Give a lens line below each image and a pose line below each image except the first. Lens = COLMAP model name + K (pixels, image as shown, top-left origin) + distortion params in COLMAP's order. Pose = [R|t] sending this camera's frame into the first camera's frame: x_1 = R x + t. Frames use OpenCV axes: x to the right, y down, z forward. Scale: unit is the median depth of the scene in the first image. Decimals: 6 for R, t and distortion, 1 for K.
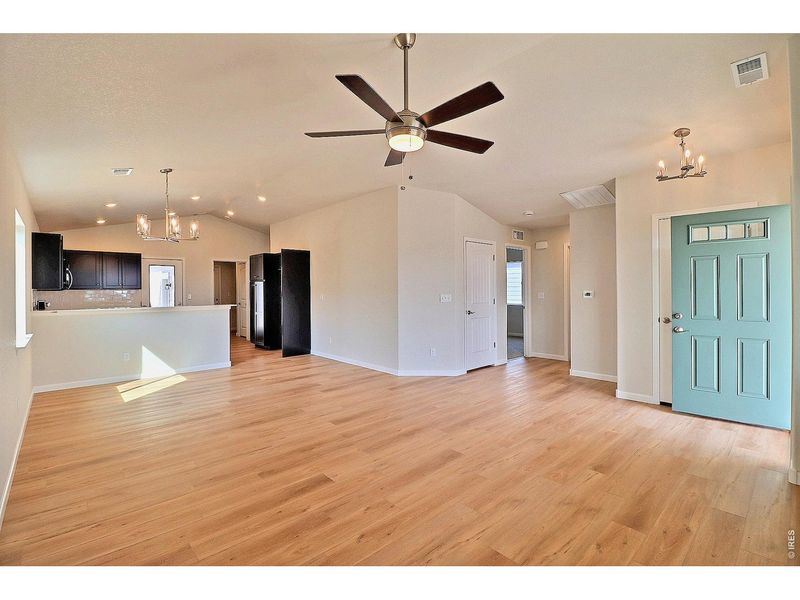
lens RADIAL K [[374.0, 0, 402.7], [0, 374.0, 288.6], [0, 0, 1]] dist [0.000283, -0.013890]
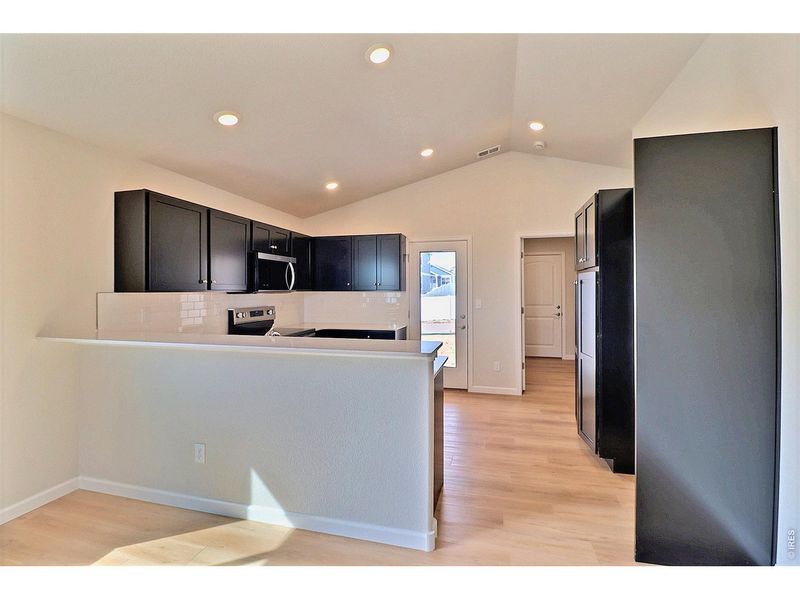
lens RADIAL K [[374.0, 0, 402.7], [0, 374.0, 288.6], [0, 0, 1]] dist [0.000283, -0.013890]
pose [[0.546083, 0.004272, -0.837720, -0.527862], [-0.000727, 0.999989, 0.004625, -0.016589], [0.837731, -0.001916, 0.546080, 1.948955]]
